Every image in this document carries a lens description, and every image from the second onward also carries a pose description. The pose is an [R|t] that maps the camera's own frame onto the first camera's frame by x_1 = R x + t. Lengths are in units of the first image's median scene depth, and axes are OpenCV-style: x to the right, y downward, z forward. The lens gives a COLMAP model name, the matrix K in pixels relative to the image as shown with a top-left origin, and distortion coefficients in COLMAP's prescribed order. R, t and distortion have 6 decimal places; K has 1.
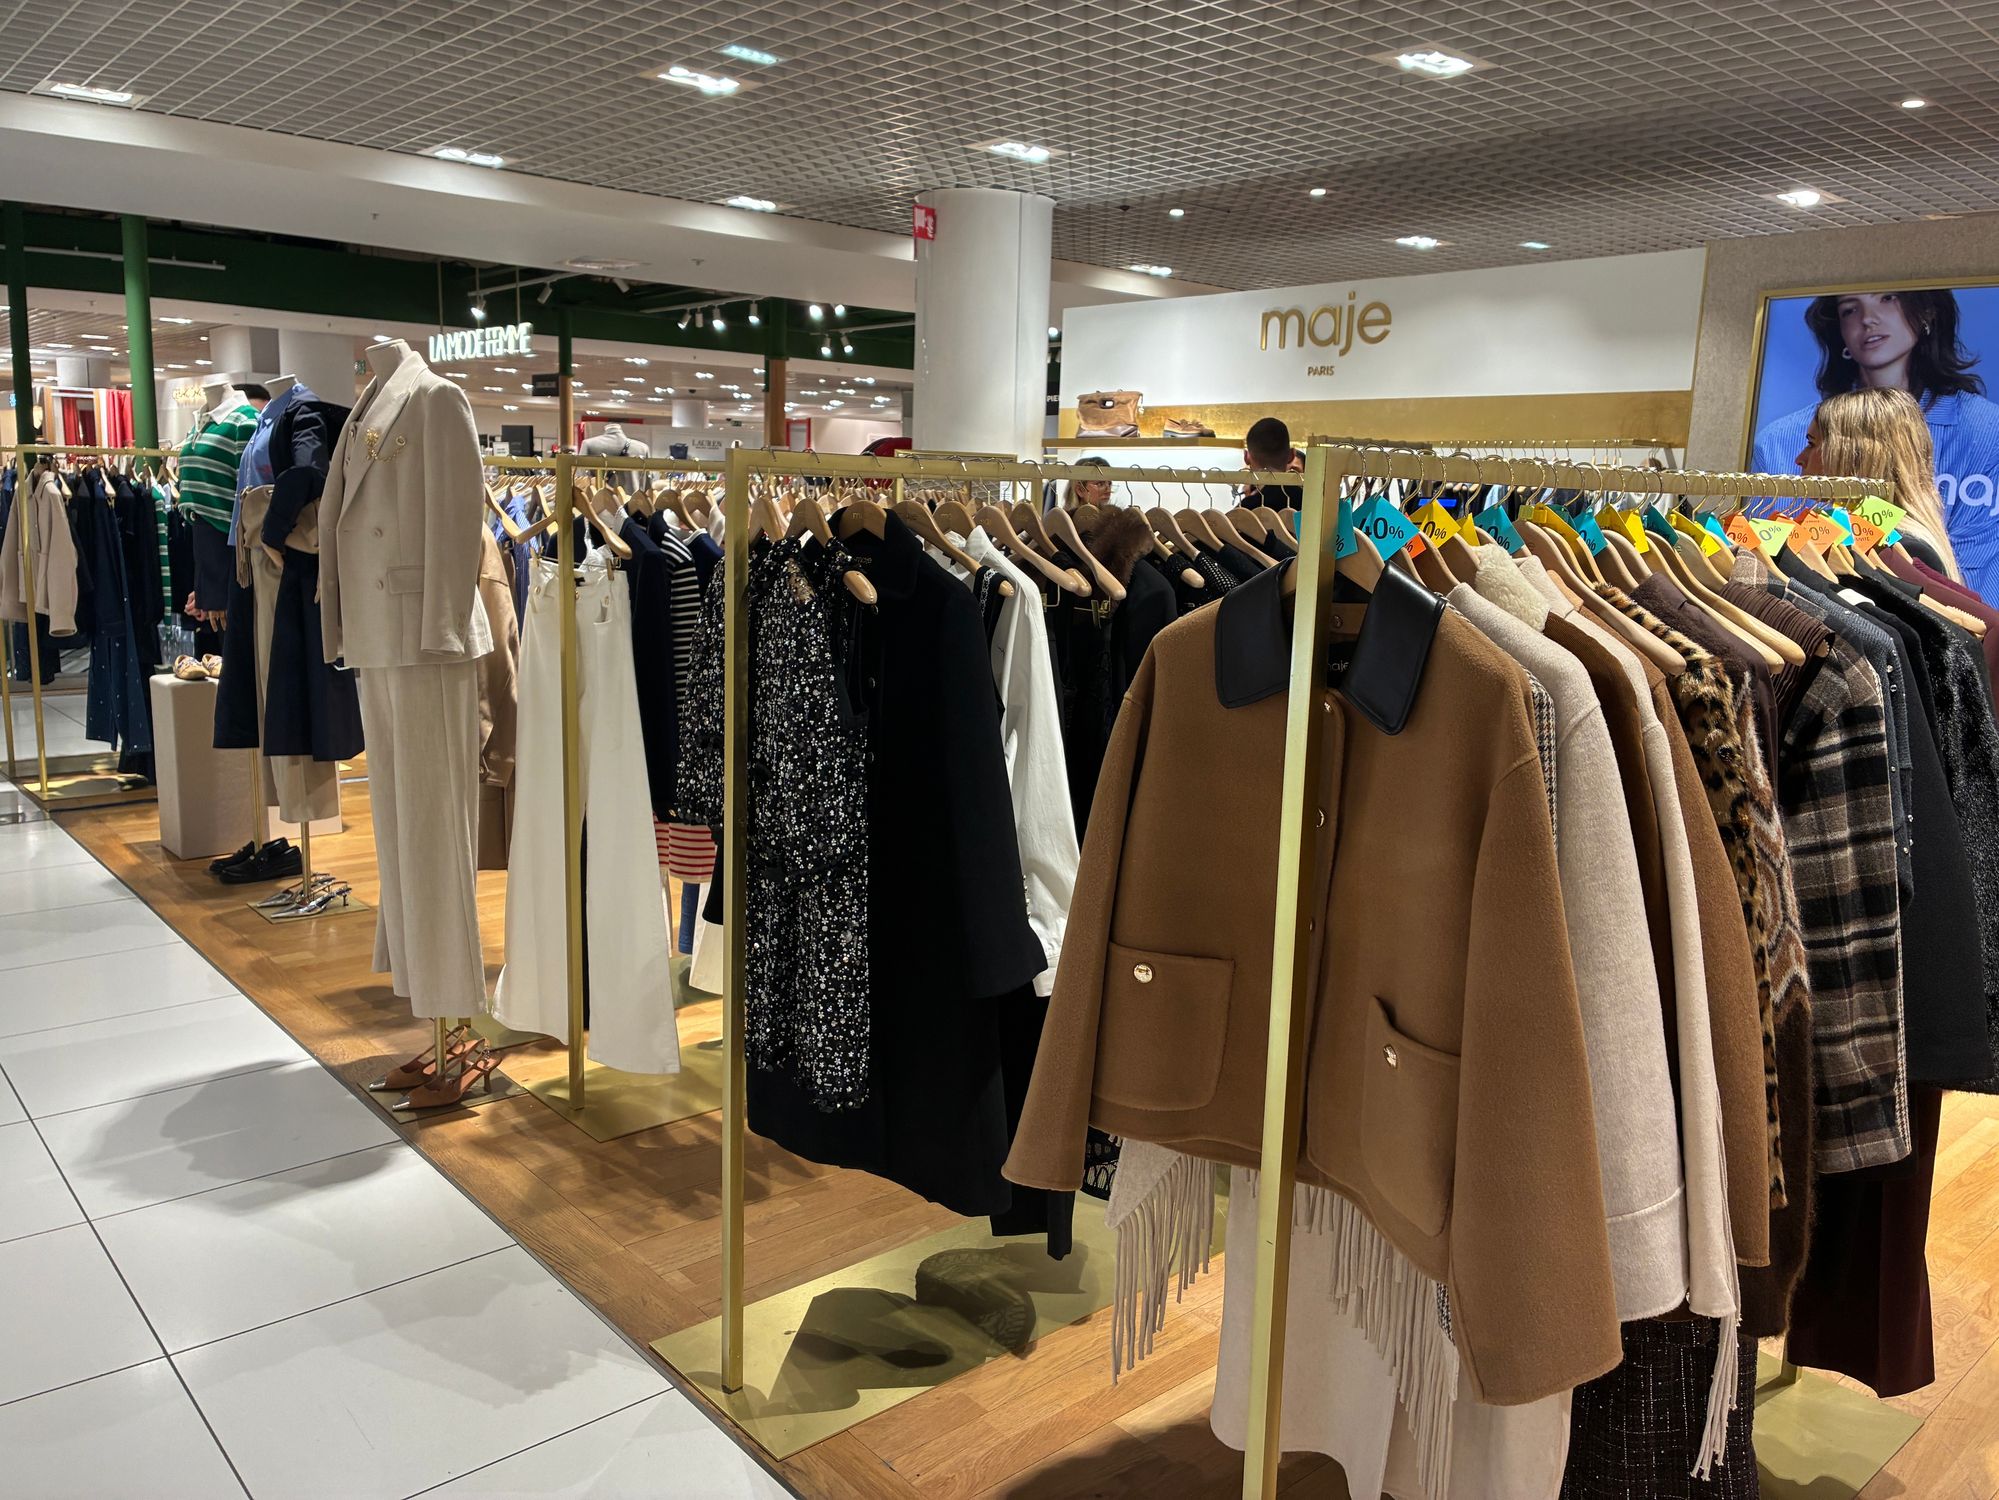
lens RADIAL K [[1516.6, 0, 998.8], [0, 1516.6, 747.7], [0, 0, 1]] dist [-0.000573, -0.001536]
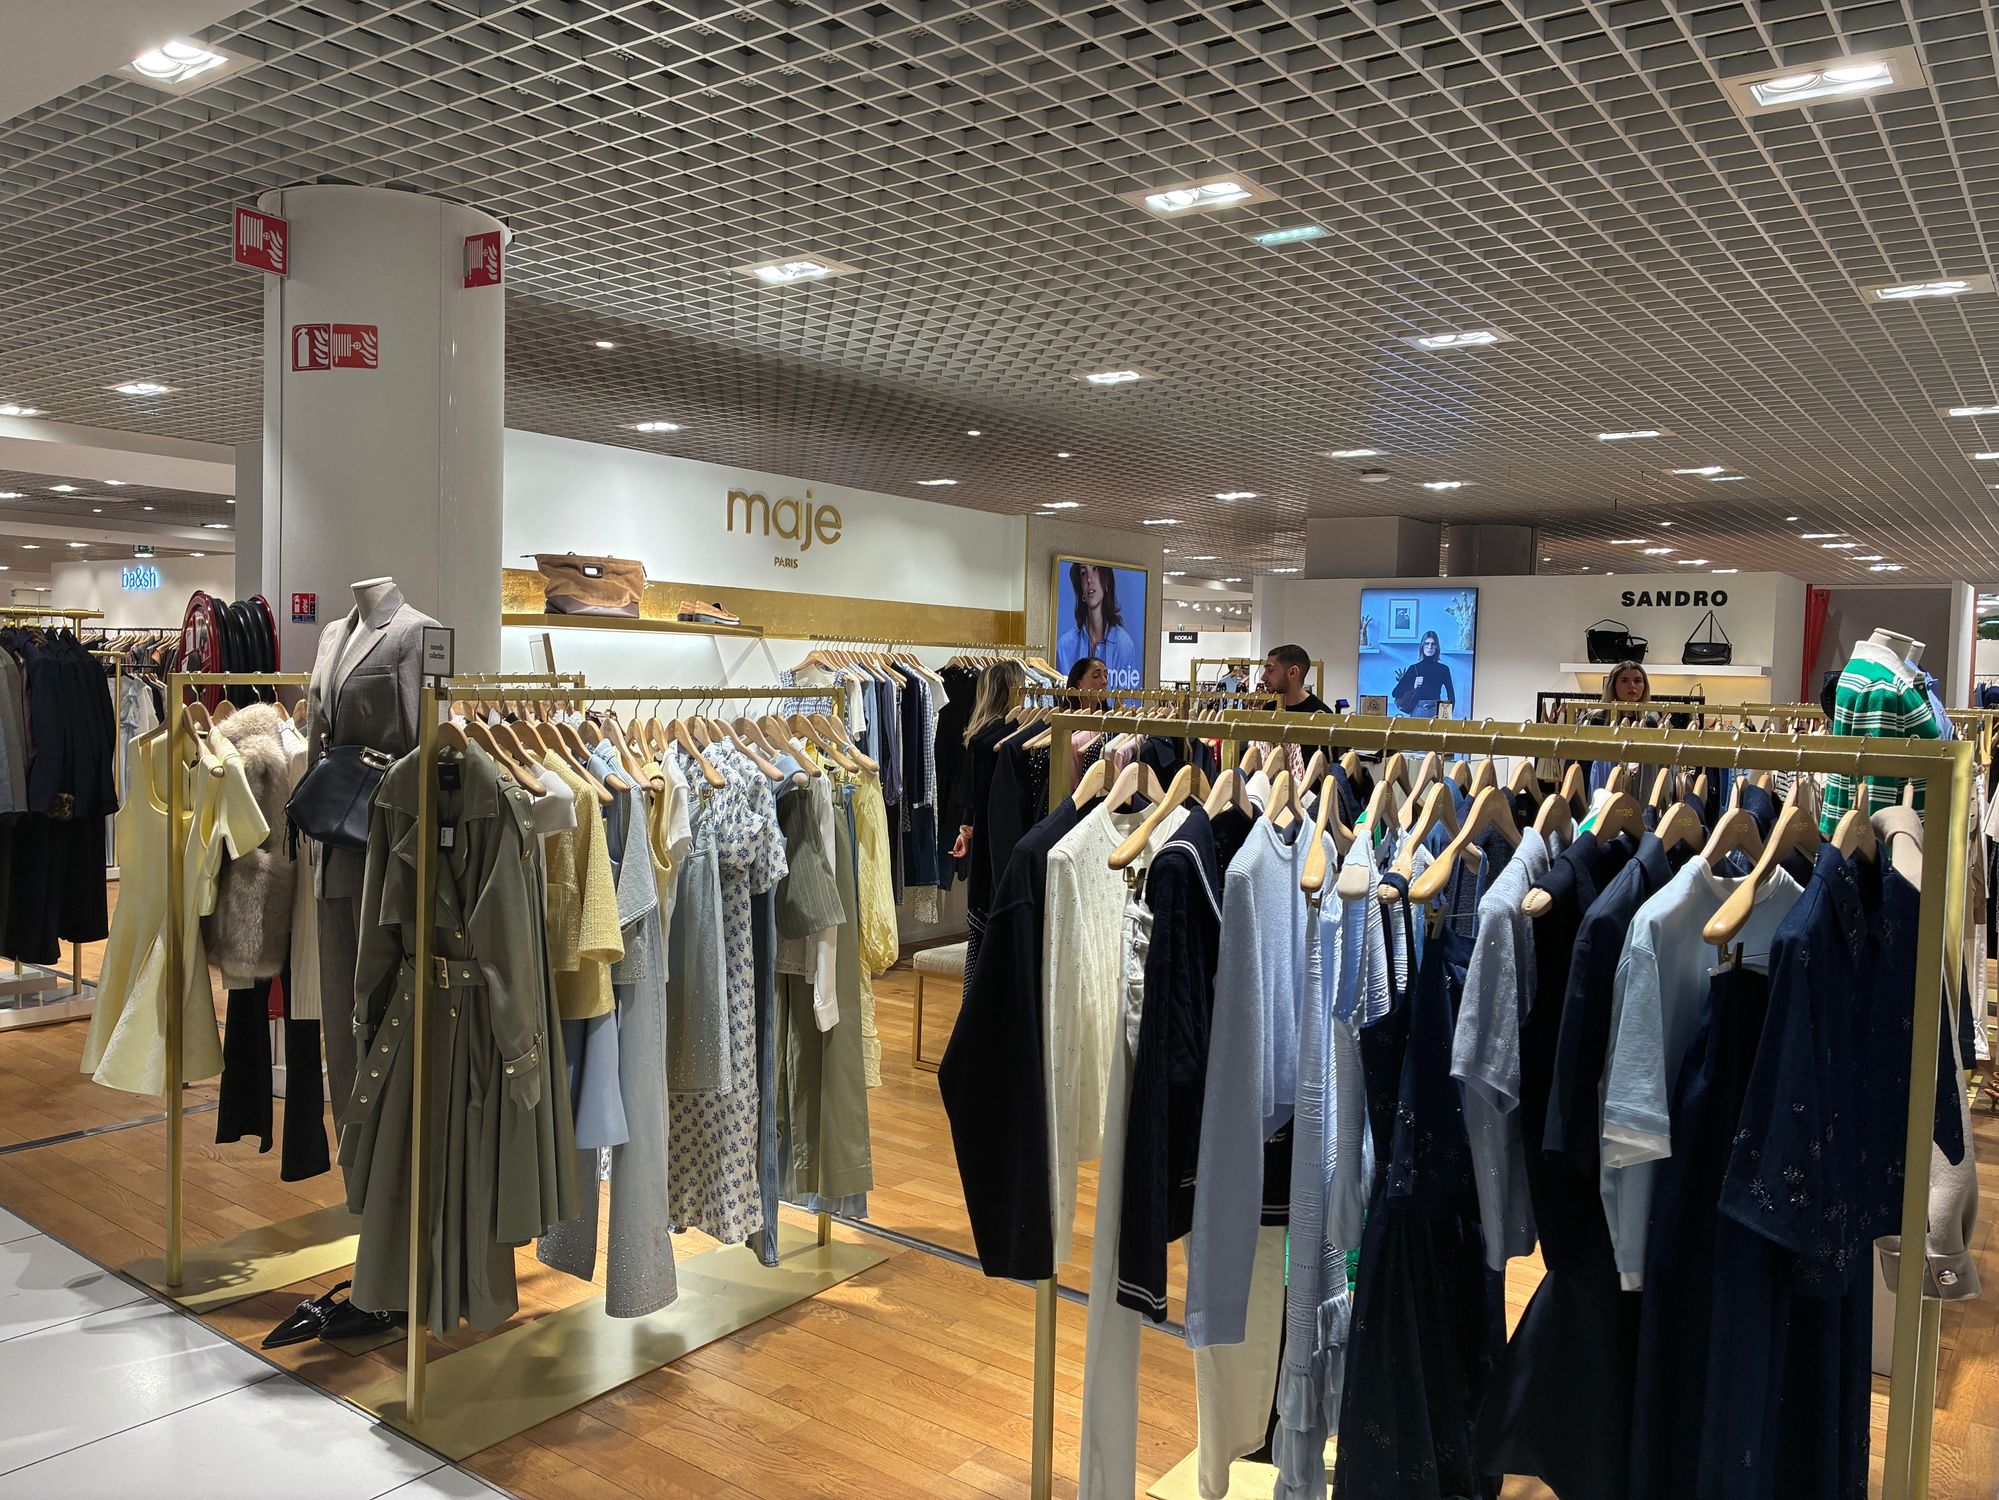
lens RADIAL K [[1516.6, 0, 999.6], [0, 1516.6, 748.3], [0, 0, 1]] dist [-0.000573, -0.001536]
pose [[-0.205593, -0.079731, 0.975384, -0.798358], [0.133412, 0.985088, 0.108645, -0.221944], [-0.969501, 0.152465, -0.191890, 1.092031]]
